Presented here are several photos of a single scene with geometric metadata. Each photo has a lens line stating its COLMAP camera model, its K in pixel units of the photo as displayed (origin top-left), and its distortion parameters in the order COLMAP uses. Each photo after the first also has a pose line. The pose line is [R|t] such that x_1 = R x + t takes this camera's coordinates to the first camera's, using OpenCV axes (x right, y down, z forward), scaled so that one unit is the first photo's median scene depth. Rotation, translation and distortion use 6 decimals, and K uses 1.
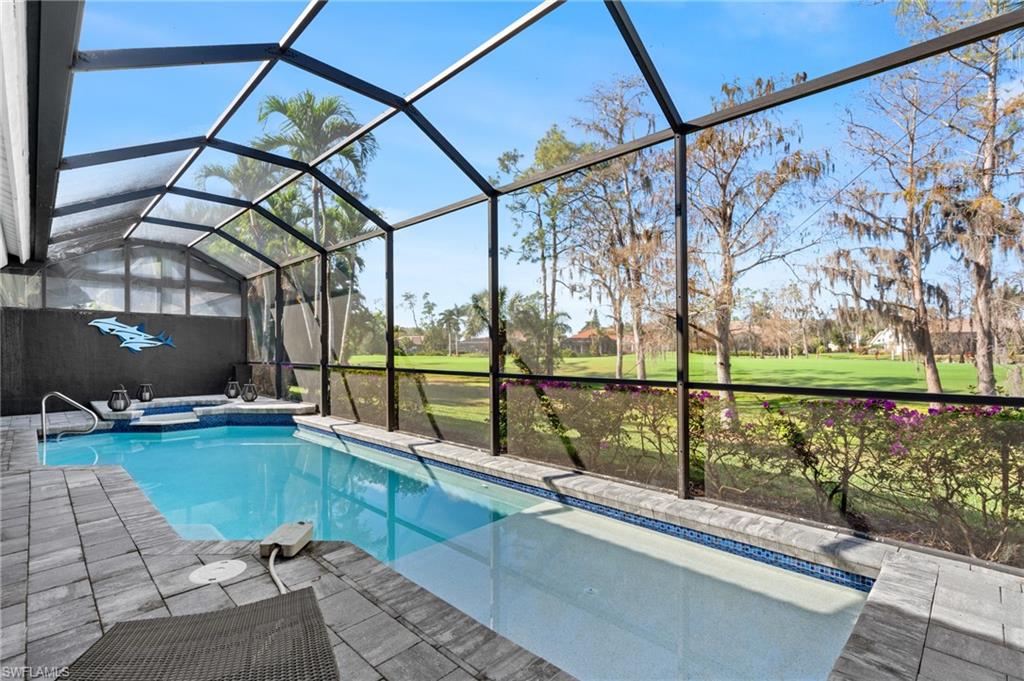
lens RADIAL K [[462.4, 0, 510.6], [0, 462.4, 340.4], [0, 0, 1]] dist [-0.003543, 0.001260]
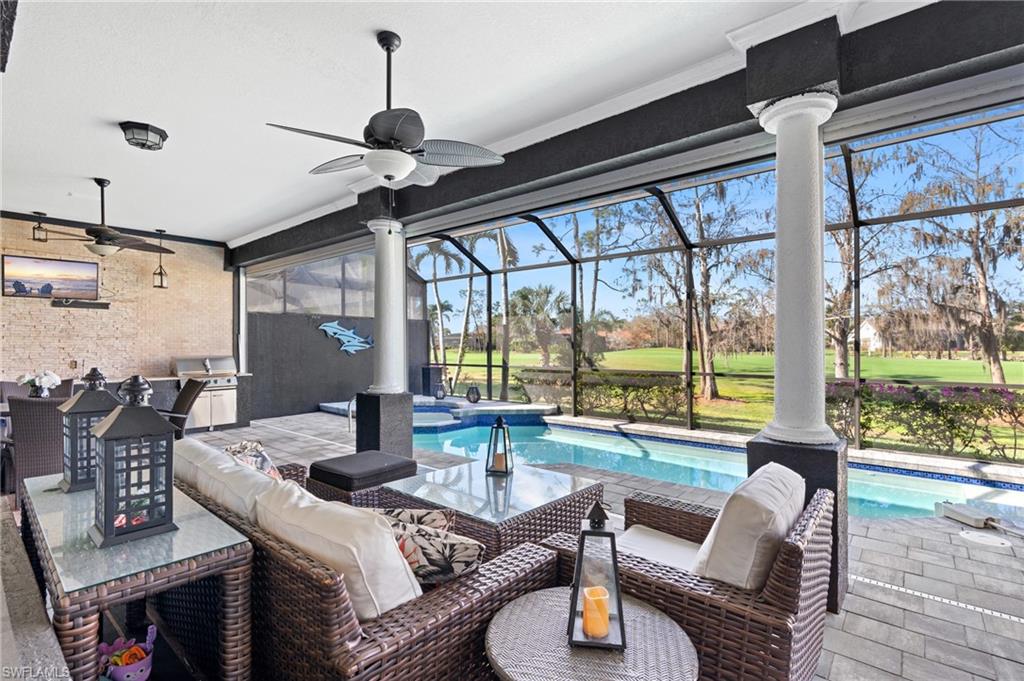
lens RADIAL K [[462.4, 0, 515.3], [0, 462.4, 344.1], [0, 0, 1]] dist [-0.003543, 0.001260]
pose [[0.997251, -0.000139, 0.074096, -0.528387], [-0.001239, 0.999827, 0.018557, -0.018325], [-0.074086, -0.018598, 0.997078, -0.042521]]
